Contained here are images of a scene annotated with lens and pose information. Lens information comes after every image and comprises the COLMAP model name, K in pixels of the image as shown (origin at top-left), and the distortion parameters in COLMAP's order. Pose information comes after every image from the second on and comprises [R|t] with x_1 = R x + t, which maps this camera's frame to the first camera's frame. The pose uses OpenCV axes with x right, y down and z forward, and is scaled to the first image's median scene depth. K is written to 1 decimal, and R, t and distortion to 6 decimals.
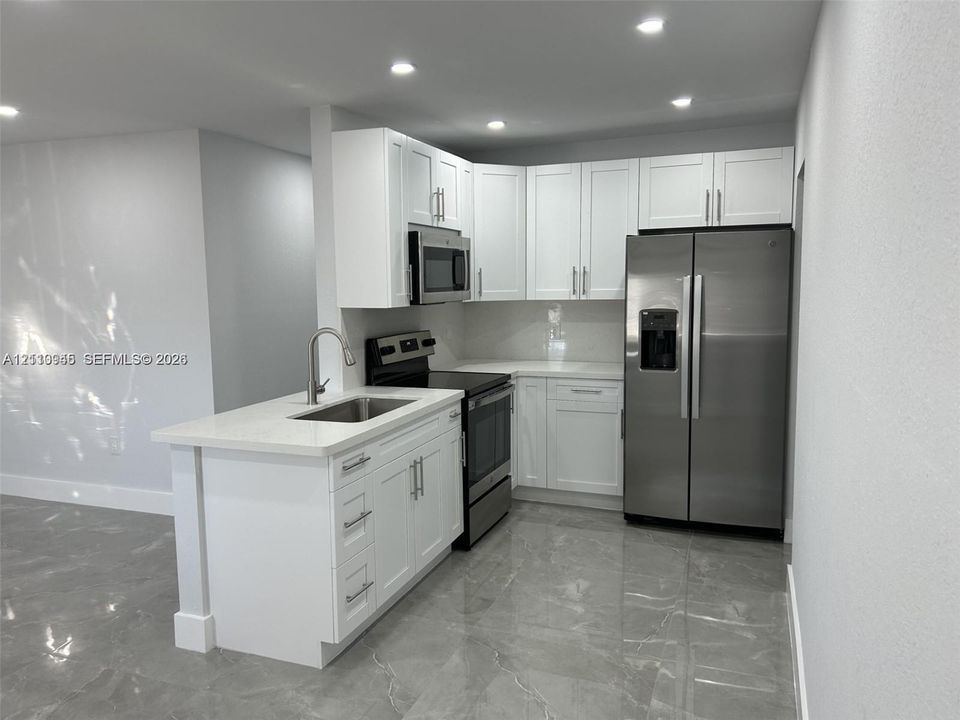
lens RADIAL K [[721.6, 0, 475.9], [0, 721.6, 362.0], [0, 0, 1]] dist [0.083617, -0.108823]
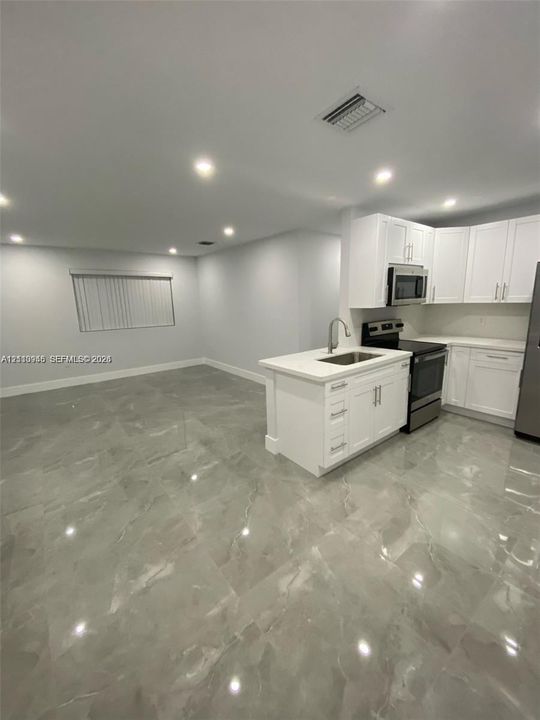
lens RADIAL K [[292.1, 0, 269.5], [0, 292.1, 357.3], [0, 0, 1]] dist [0.024681, -0.031113]
pose [[0.854031, 0.087256, -0.512852, 0.057119], [-0.038118, 0.993679, 0.105586, -0.013221], [0.518824, -0.070625, 0.851959, 0.150765]]
